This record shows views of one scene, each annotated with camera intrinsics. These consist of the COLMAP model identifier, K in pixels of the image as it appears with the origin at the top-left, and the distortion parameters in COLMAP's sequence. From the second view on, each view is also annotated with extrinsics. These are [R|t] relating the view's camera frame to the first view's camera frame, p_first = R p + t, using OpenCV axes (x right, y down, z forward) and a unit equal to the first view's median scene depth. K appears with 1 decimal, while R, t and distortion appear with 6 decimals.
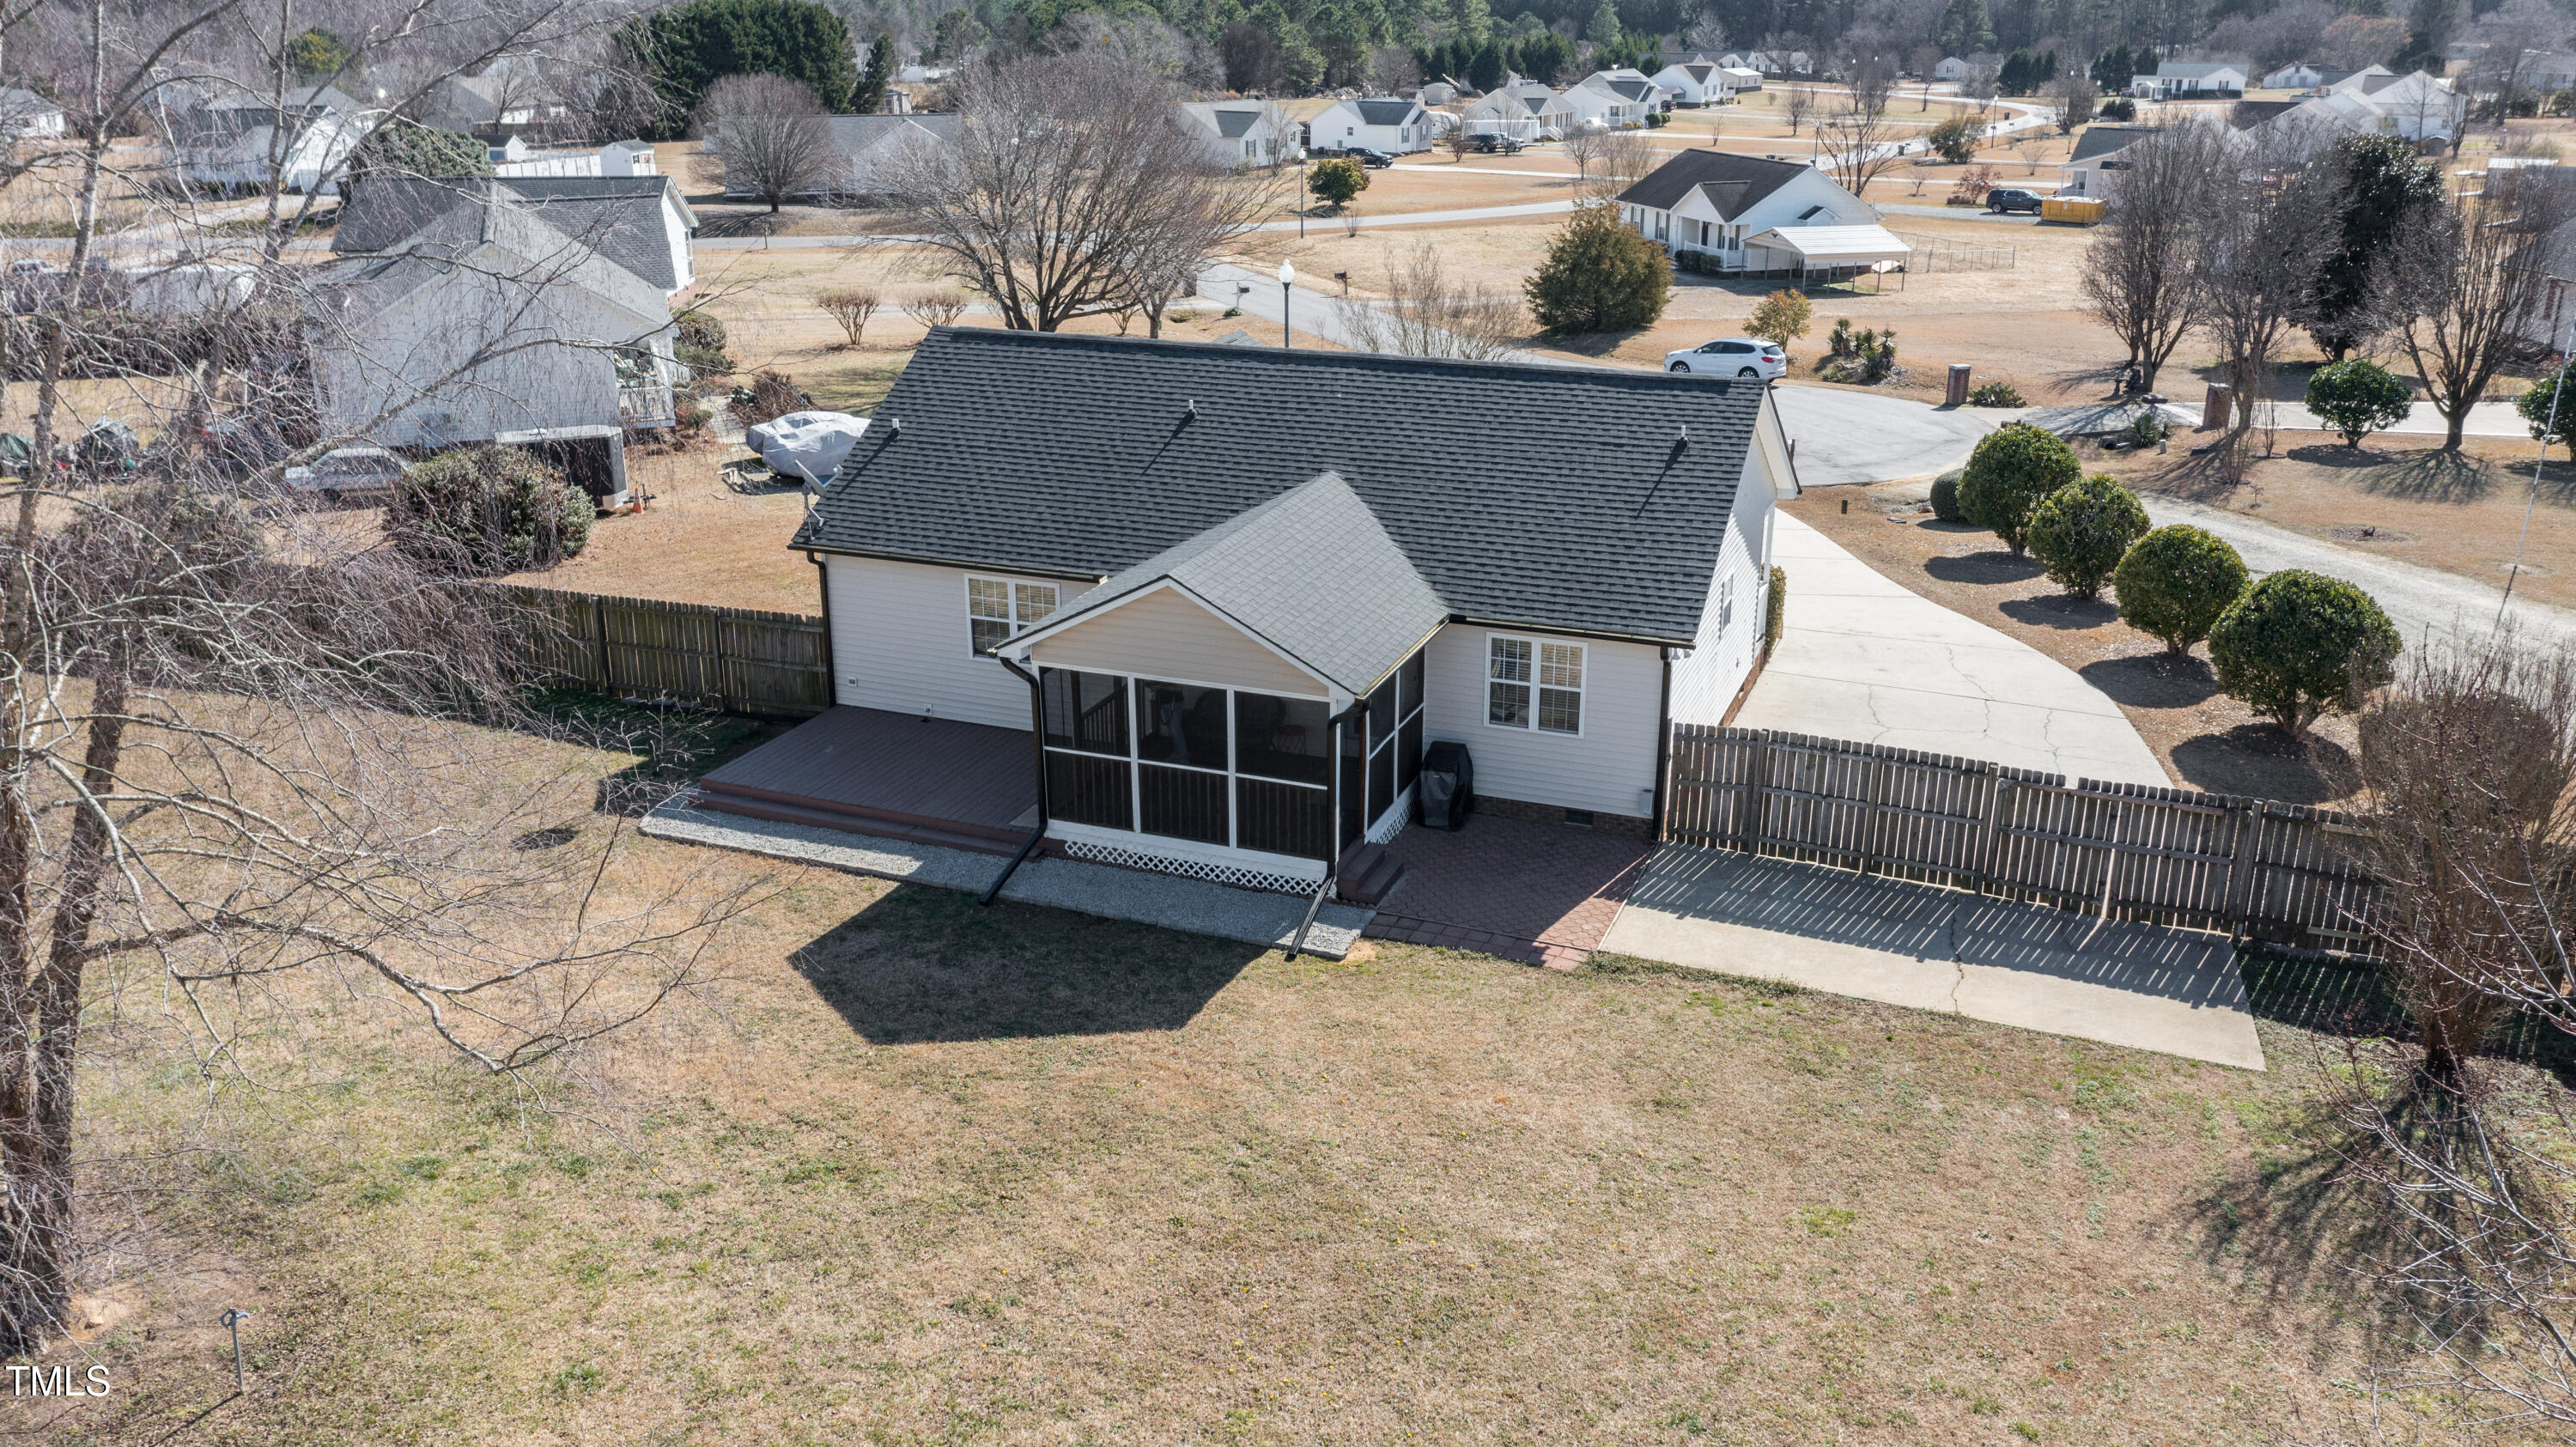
lens RADIAL K [[2010.4, 0, 1286.9], [0, 2010.4, 729.3], [0, 0, 1]] dist [-0.017903, 0.000421]
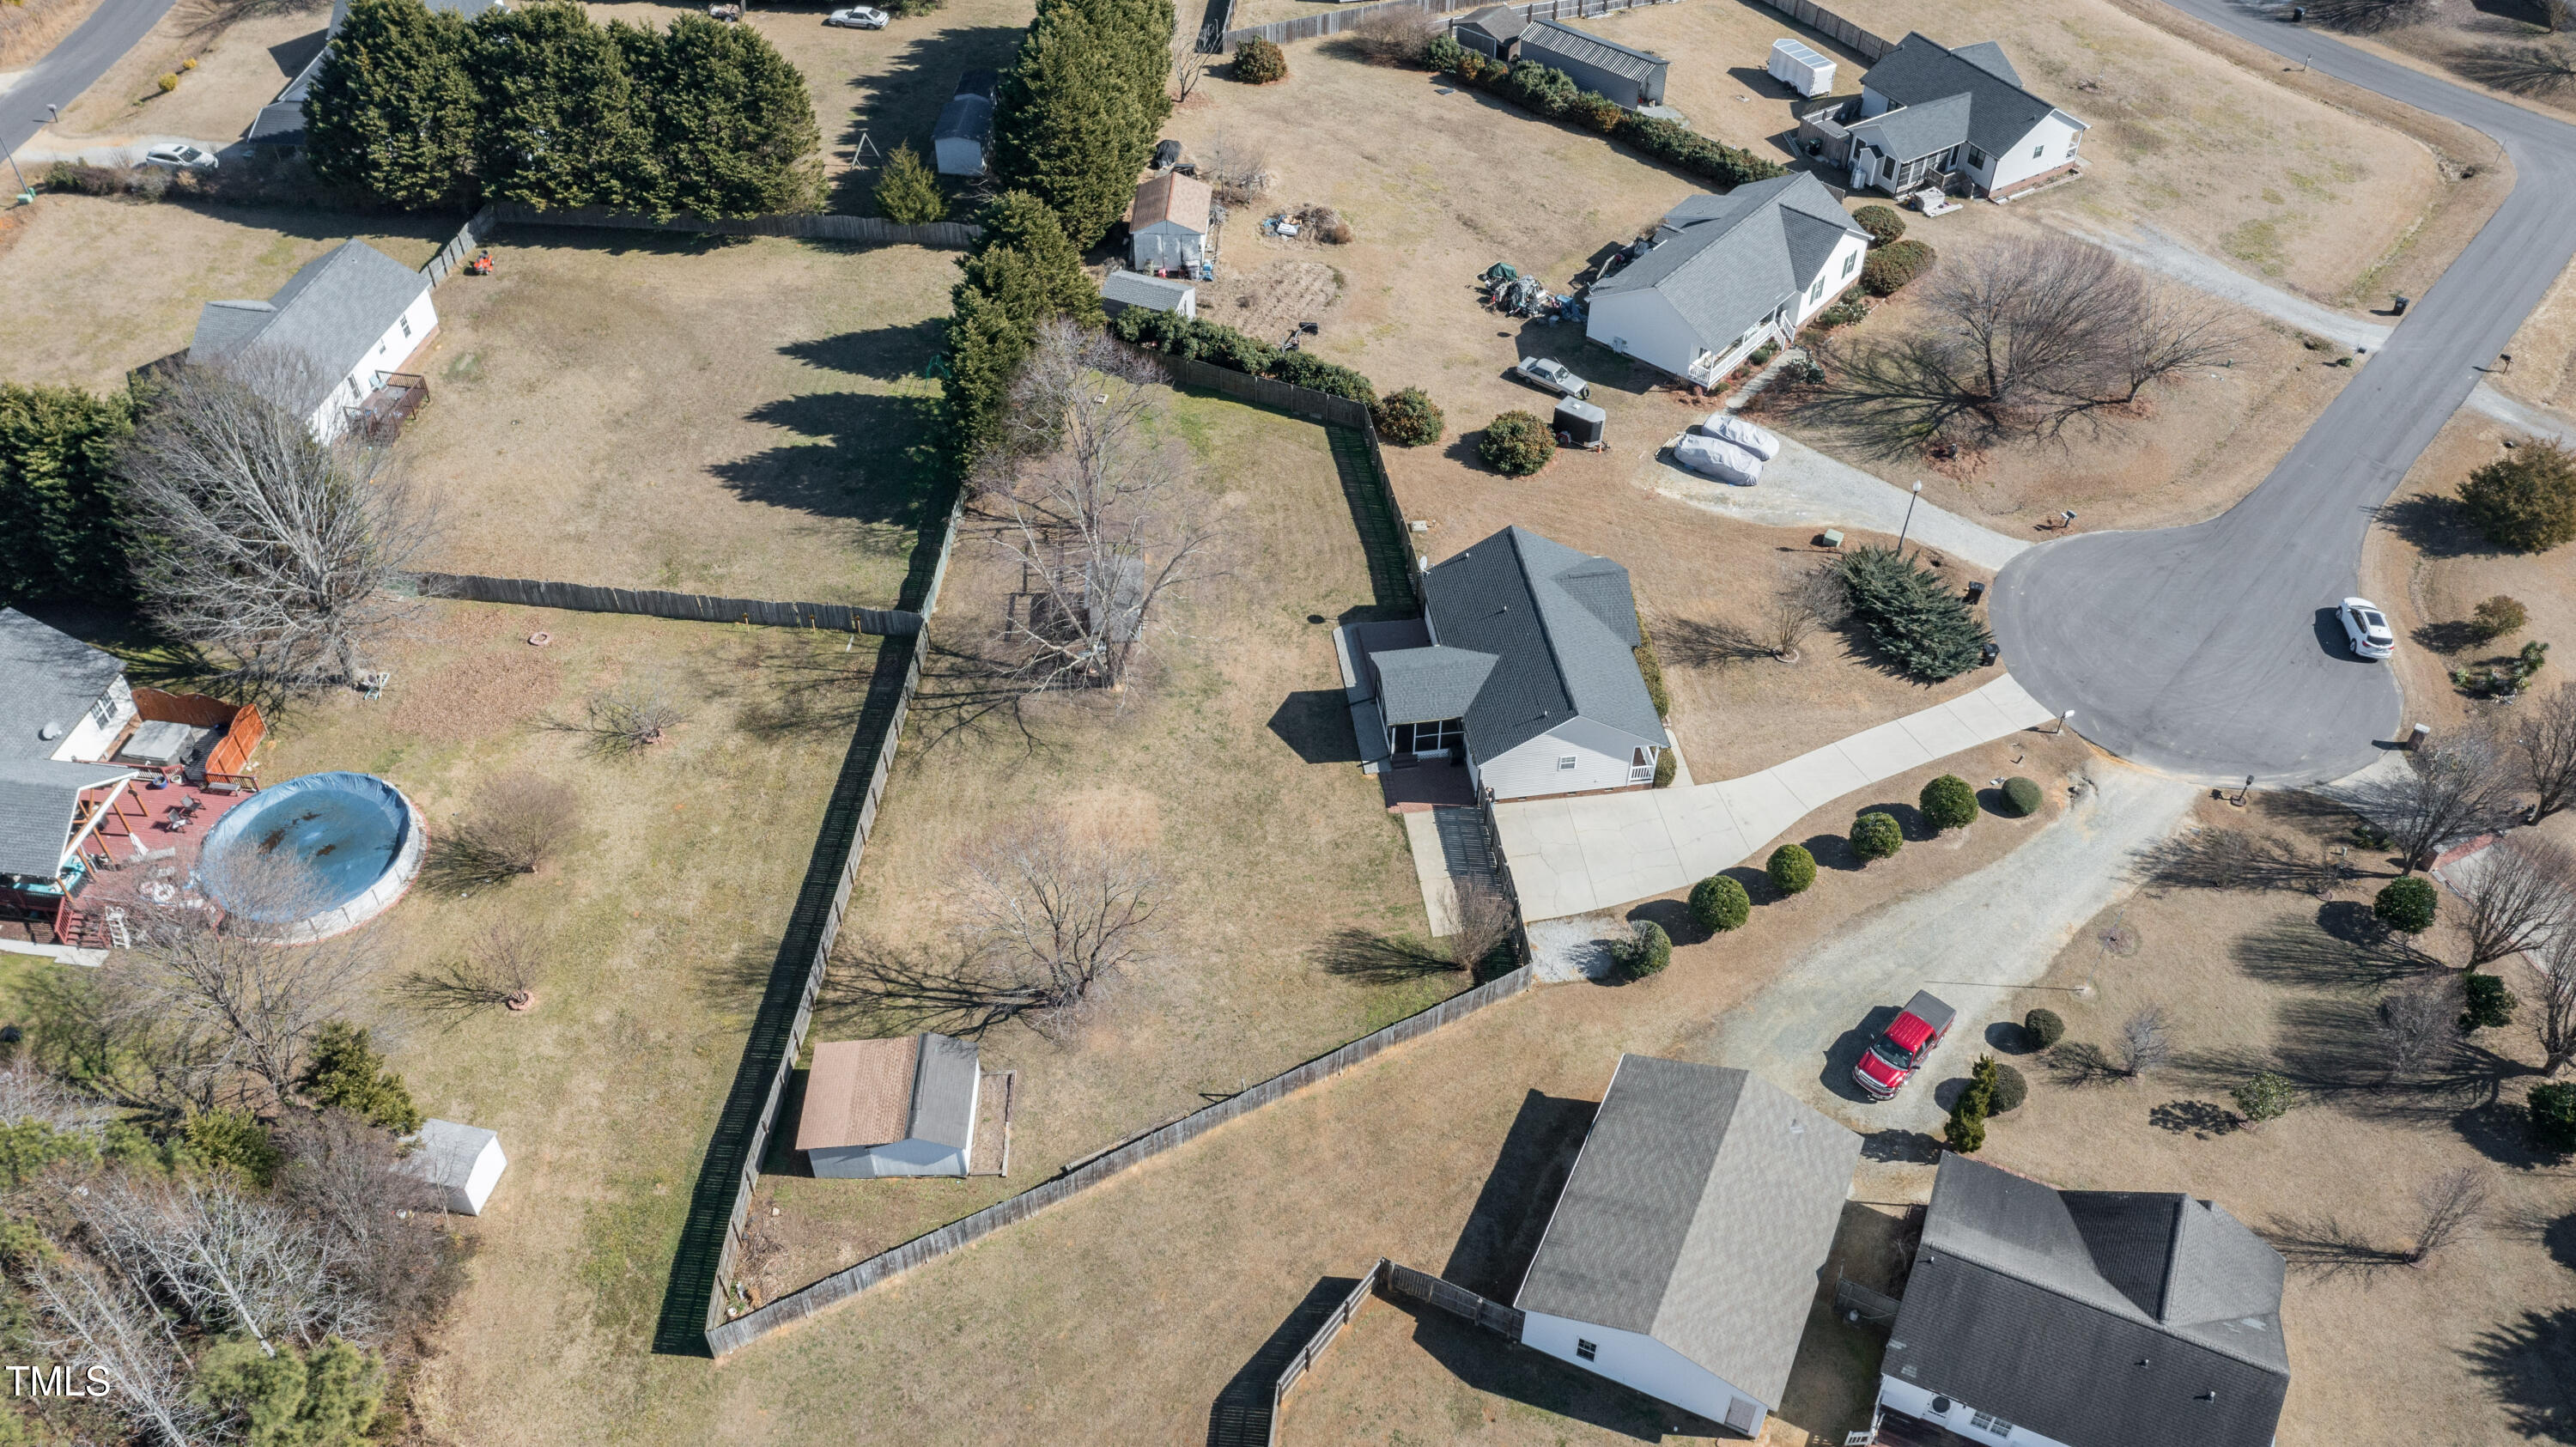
lens RADIAL K [[2010.4, 0, 1292.9], [0, 2010.4, 723.7], [0, 0, 1]] dist [-0.017903, 0.000421]
pose [[0.499604, 0.607725, -0.617306, 2.029738], [-0.299753, 0.789876, 0.535018, -1.771789], [0.812738, -0.082258, 0.576793, -1.213478]]
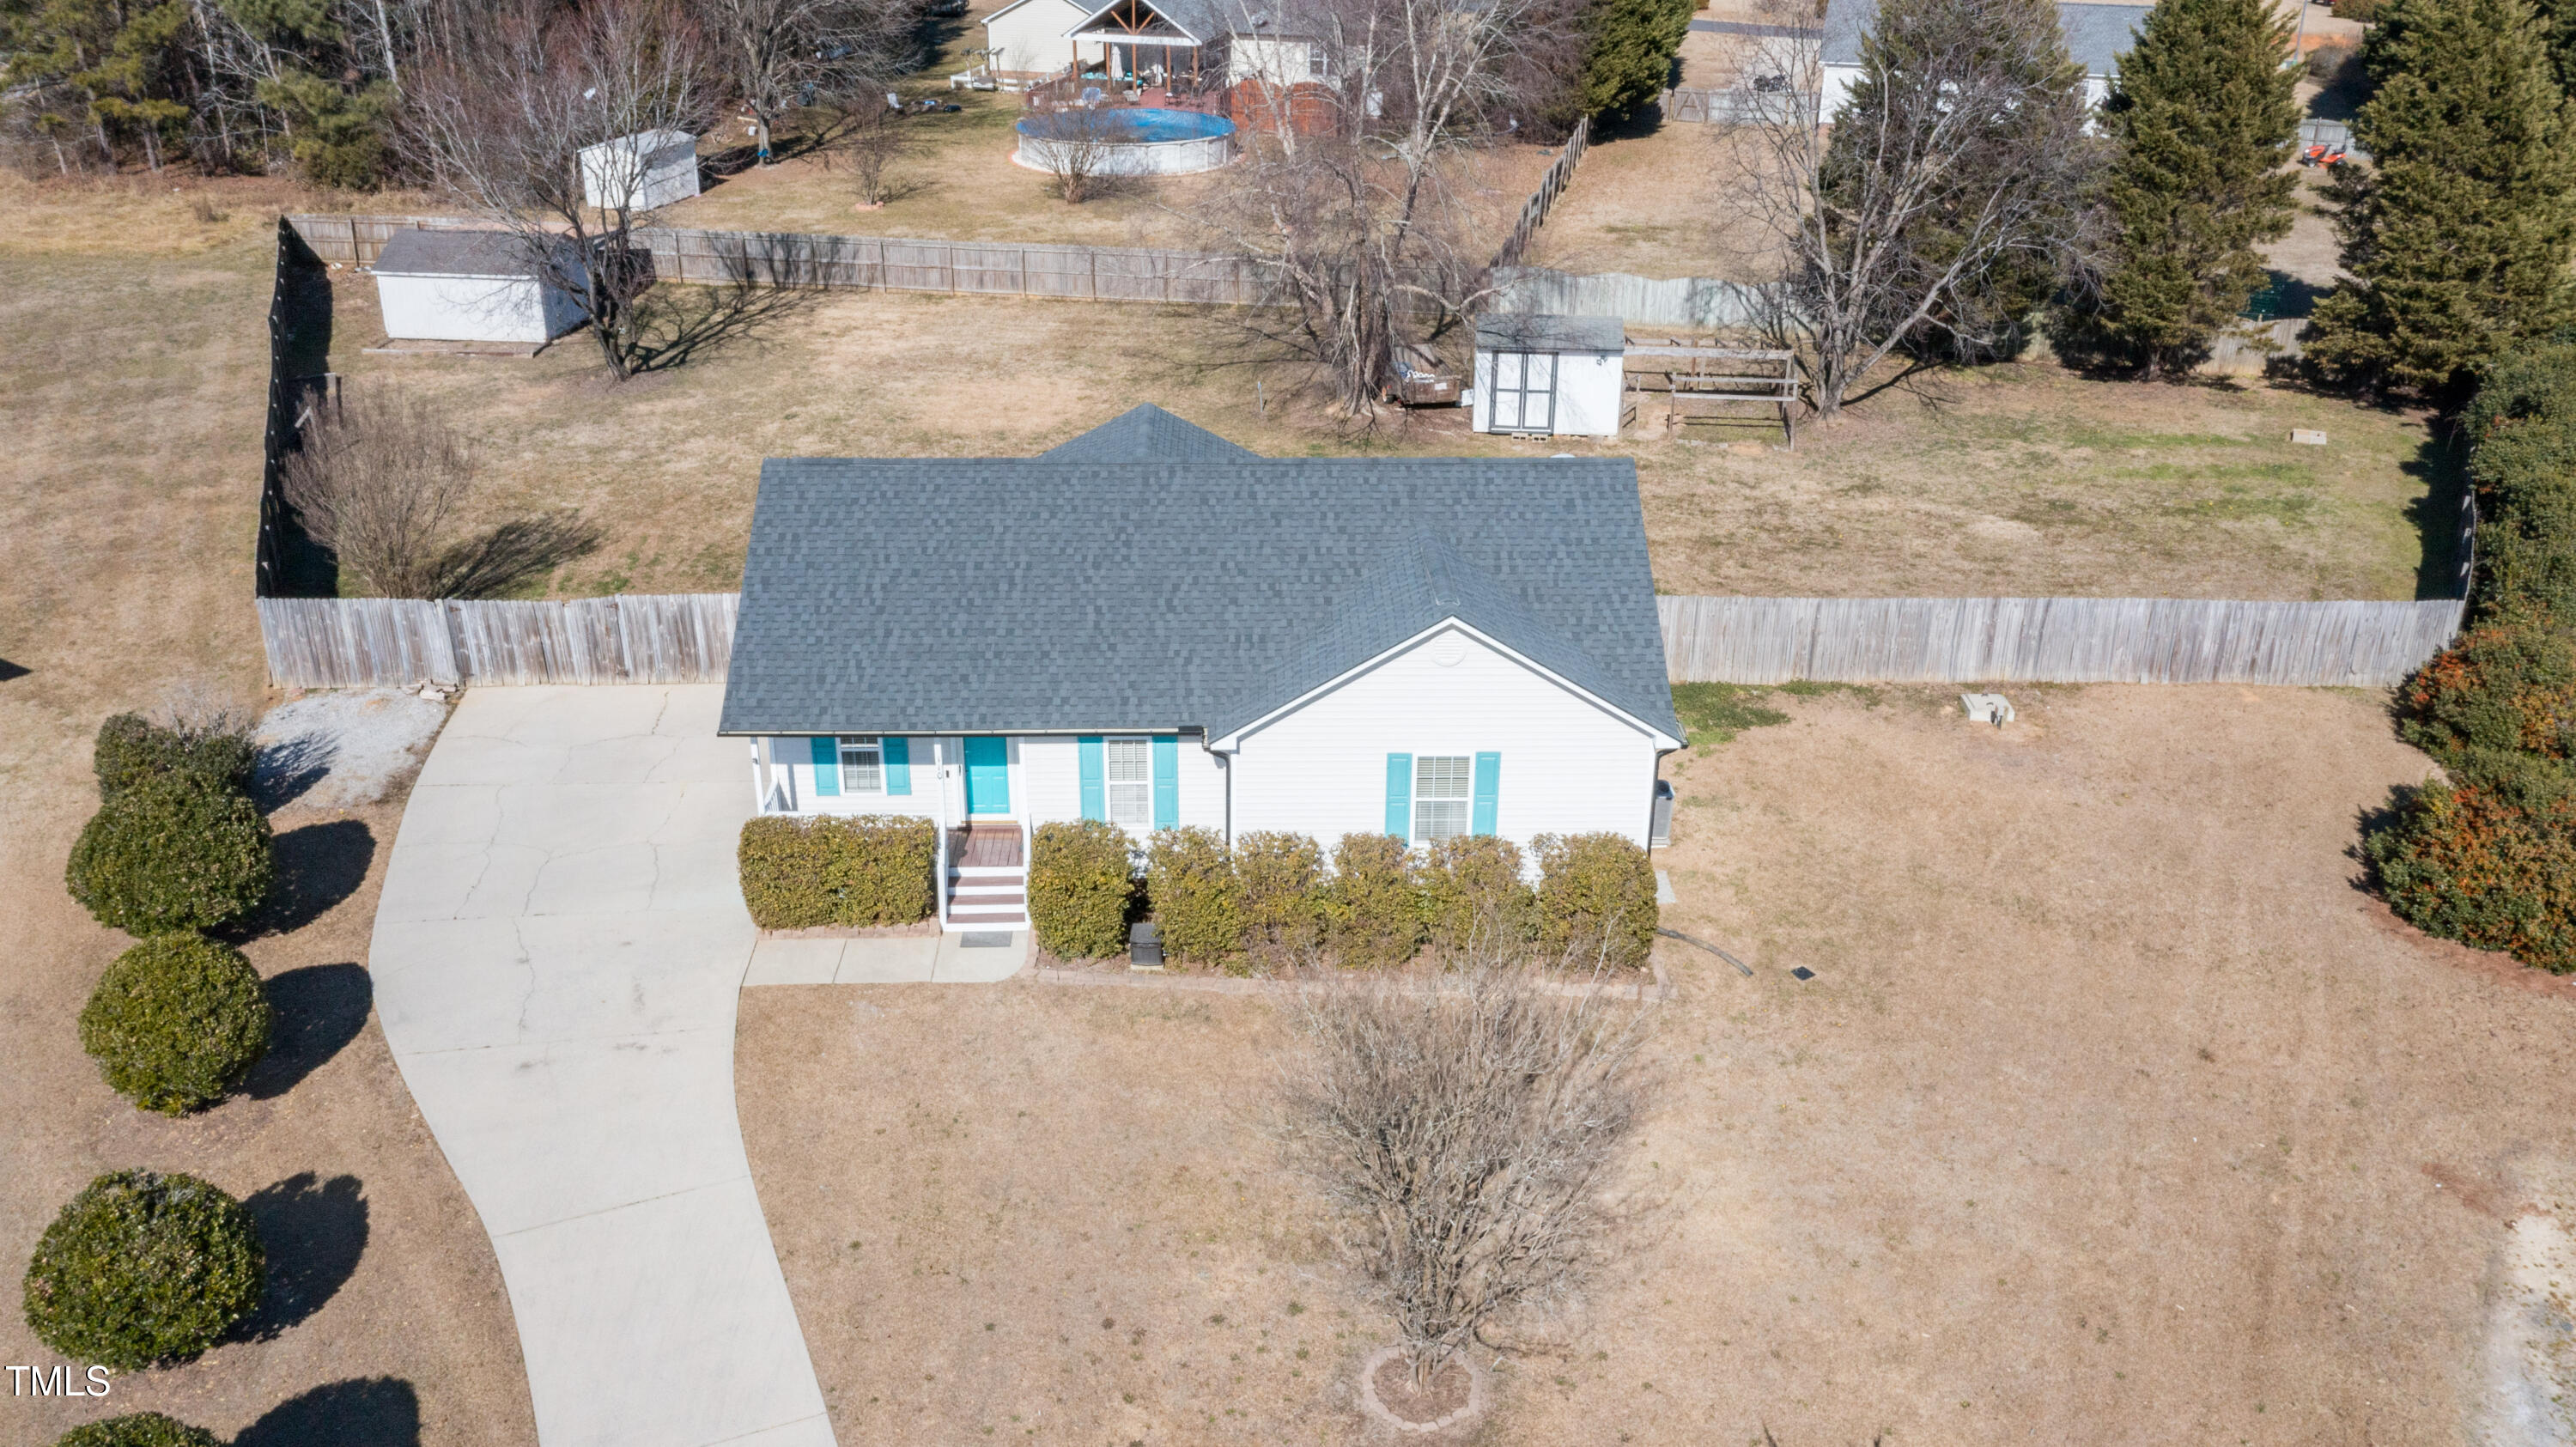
lens RADIAL K [[2010.4, 0, 1269.4], [0, 2010.4, 720.9], [0, 0, 1]] dist [-0.017903, 0.000421]
pose [[-0.914500, 0.173213, -0.365633, 0.415735], [-0.144023, 0.705151, 0.694276, -0.929768], [0.378084, 0.687575, -0.619914, 1.988040]]
